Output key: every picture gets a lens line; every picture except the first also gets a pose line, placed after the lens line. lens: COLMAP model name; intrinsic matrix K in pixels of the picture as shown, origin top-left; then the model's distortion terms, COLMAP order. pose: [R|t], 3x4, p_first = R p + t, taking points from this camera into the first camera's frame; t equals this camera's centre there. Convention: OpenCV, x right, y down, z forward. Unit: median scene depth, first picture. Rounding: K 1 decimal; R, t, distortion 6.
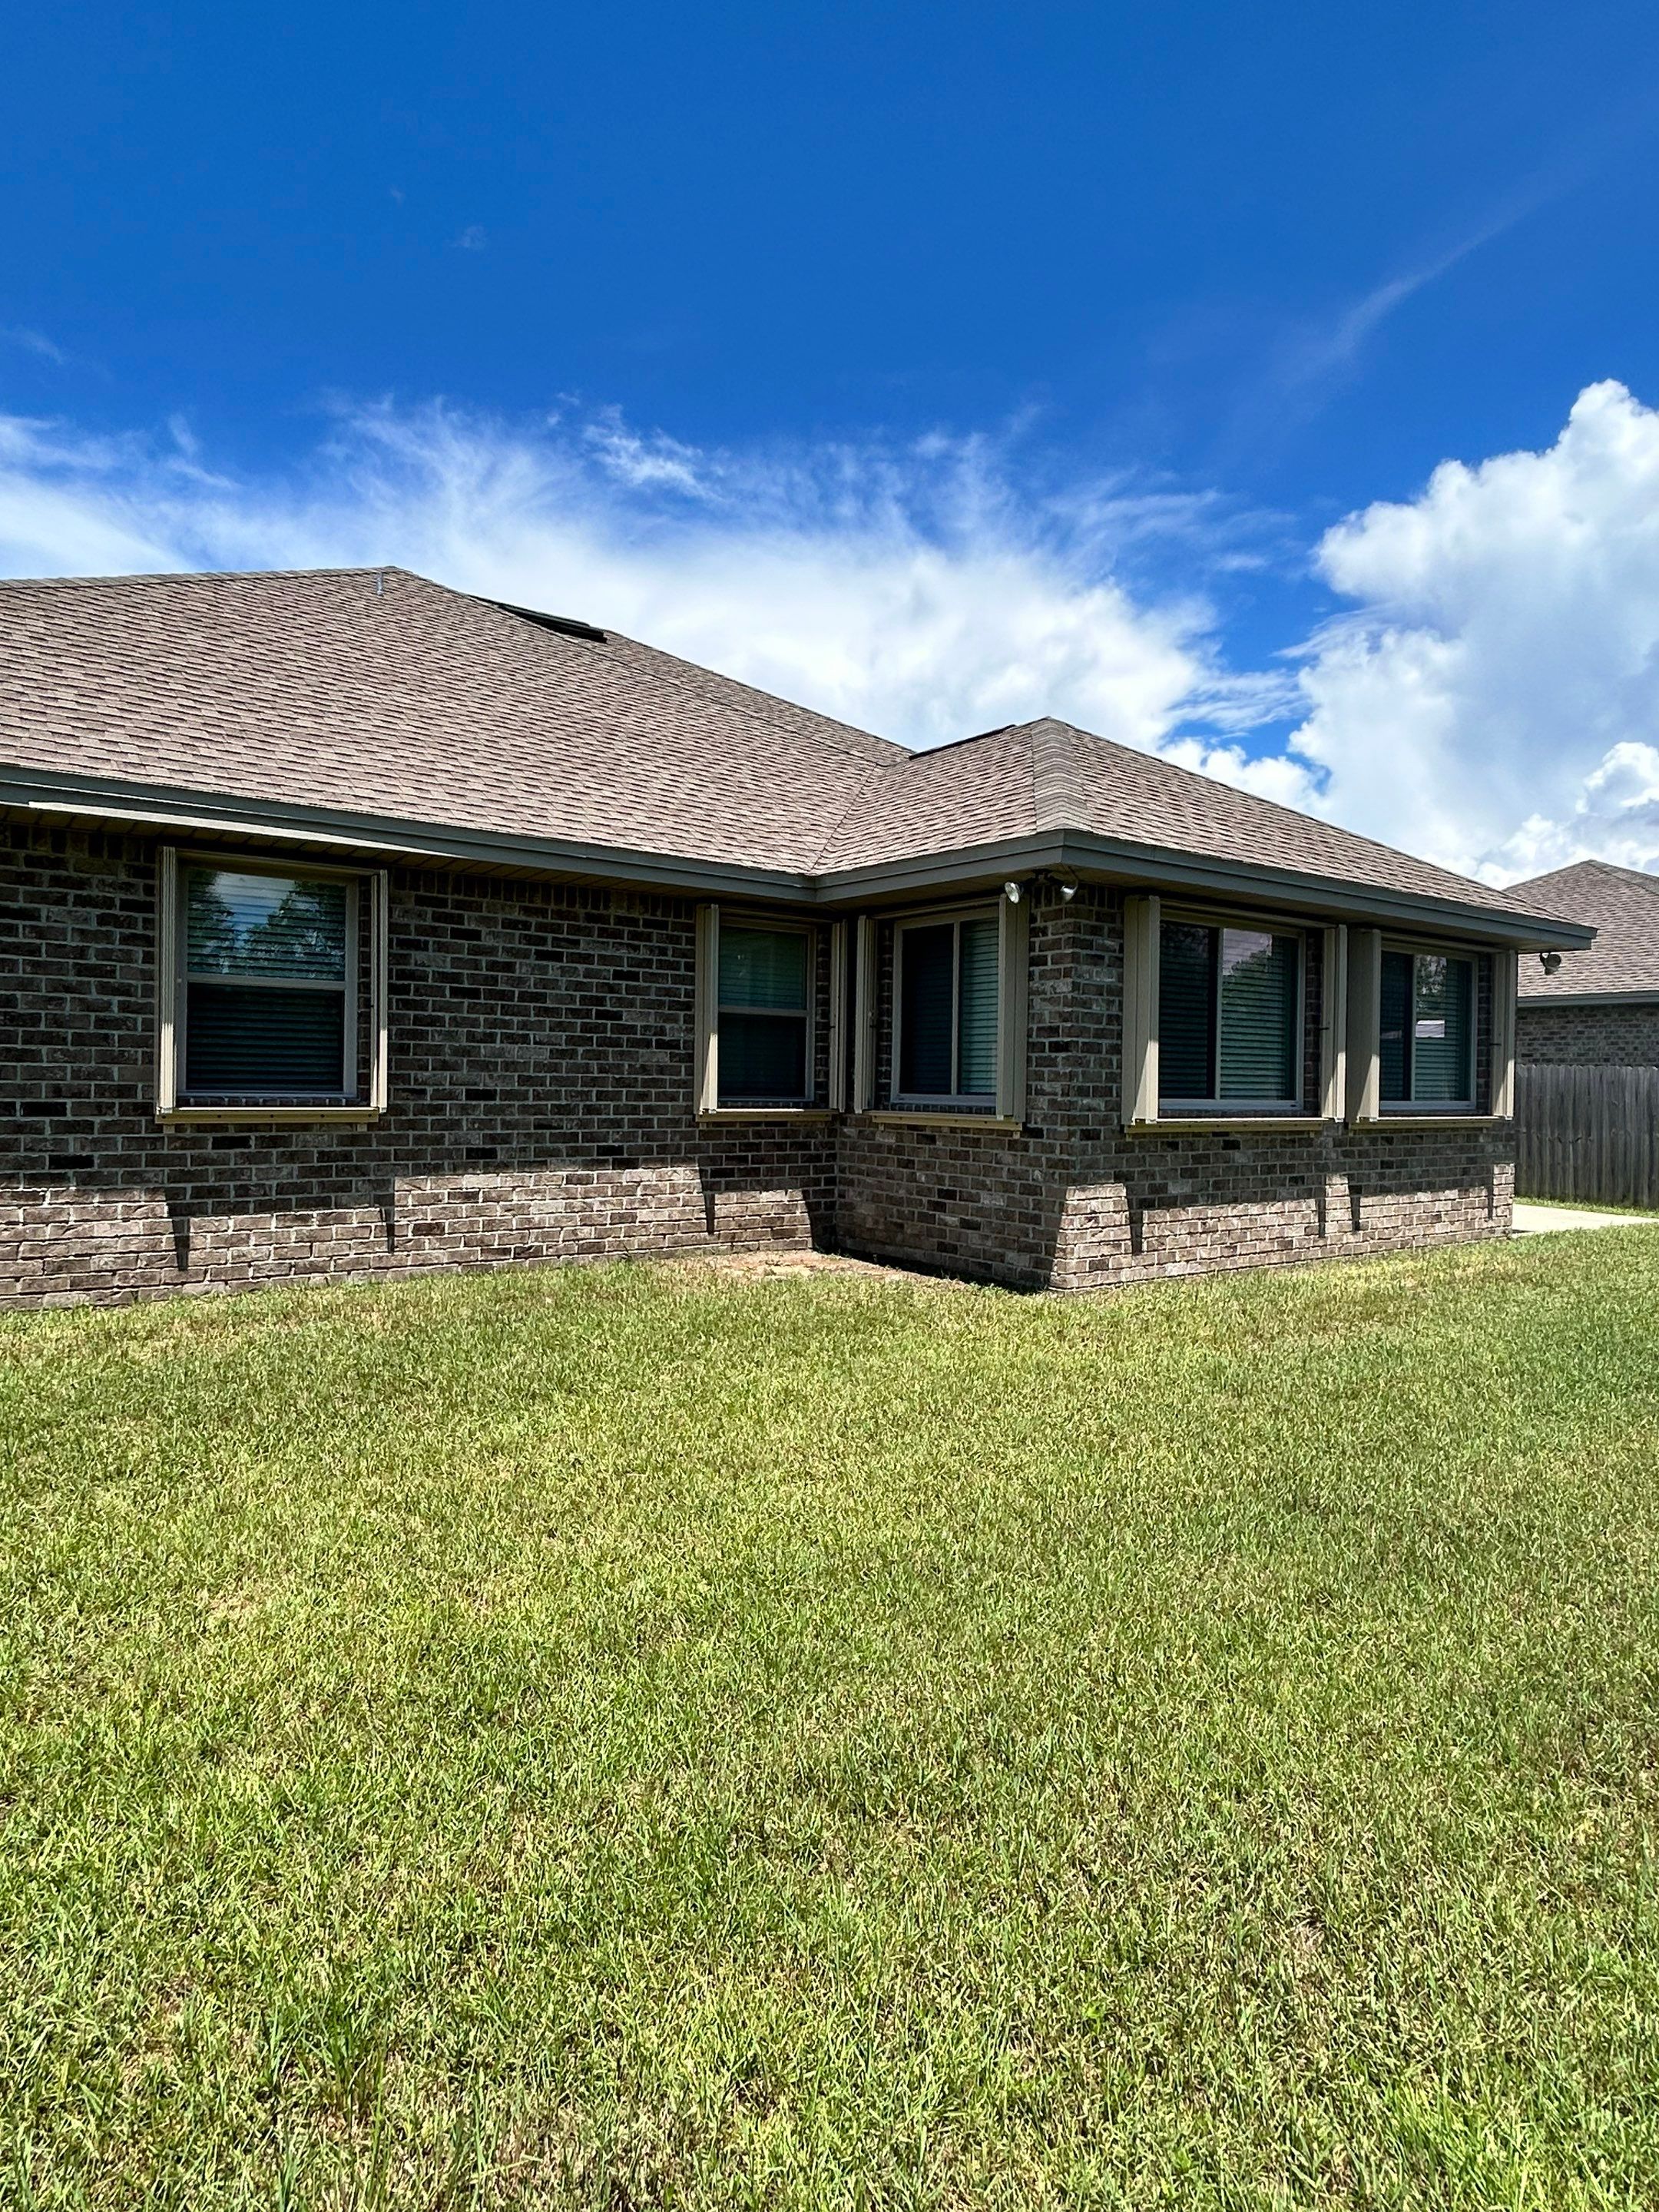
lens RADIAL K [[1198.9, 0, 828.5], [0, 1198.9, 1100.7], [0, 0, 1]] dist [-0.005398, -0.002497]
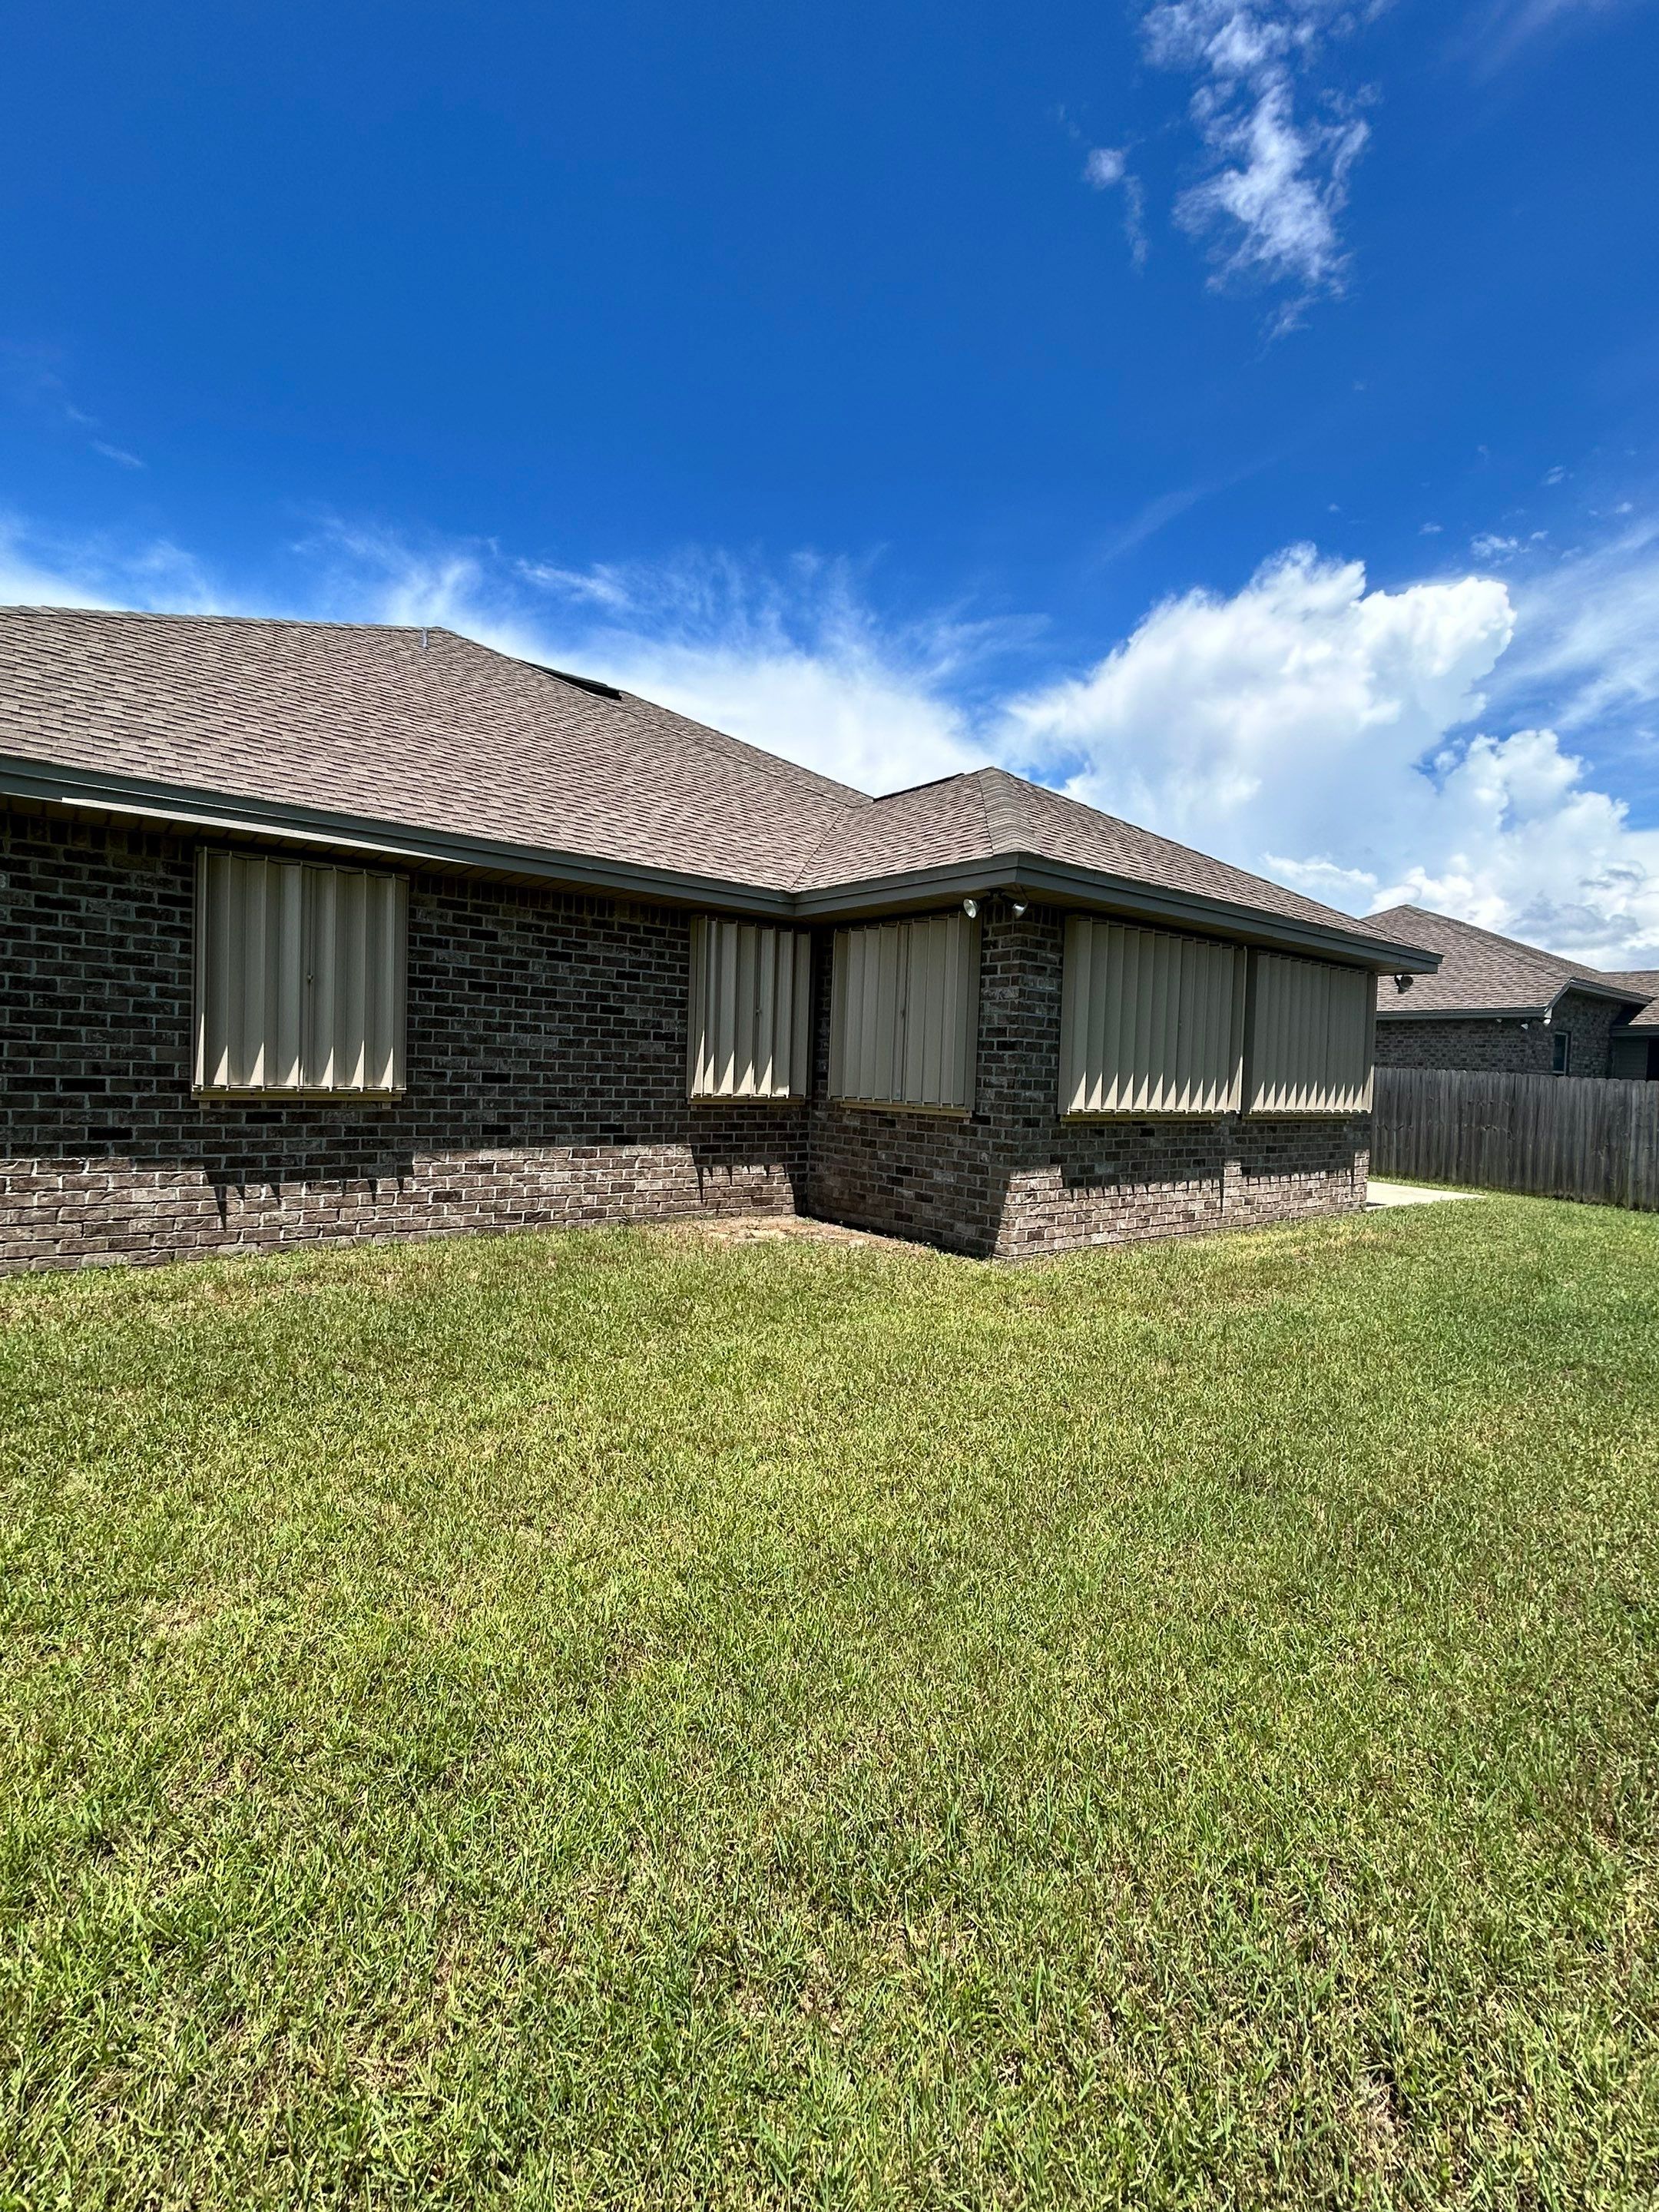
lens RADIAL K [[899.7, 0, 828.2], [0, 899.7, 1095.7], [0, 0, 1]] dist [-0.000745, -0.004595]
pose [[0.999149, 0.017227, 0.037479, -0.008904], [-0.017807, 0.999726, 0.015198, -0.006922], [-0.037207, -0.015853, 0.999182, 0.143021]]
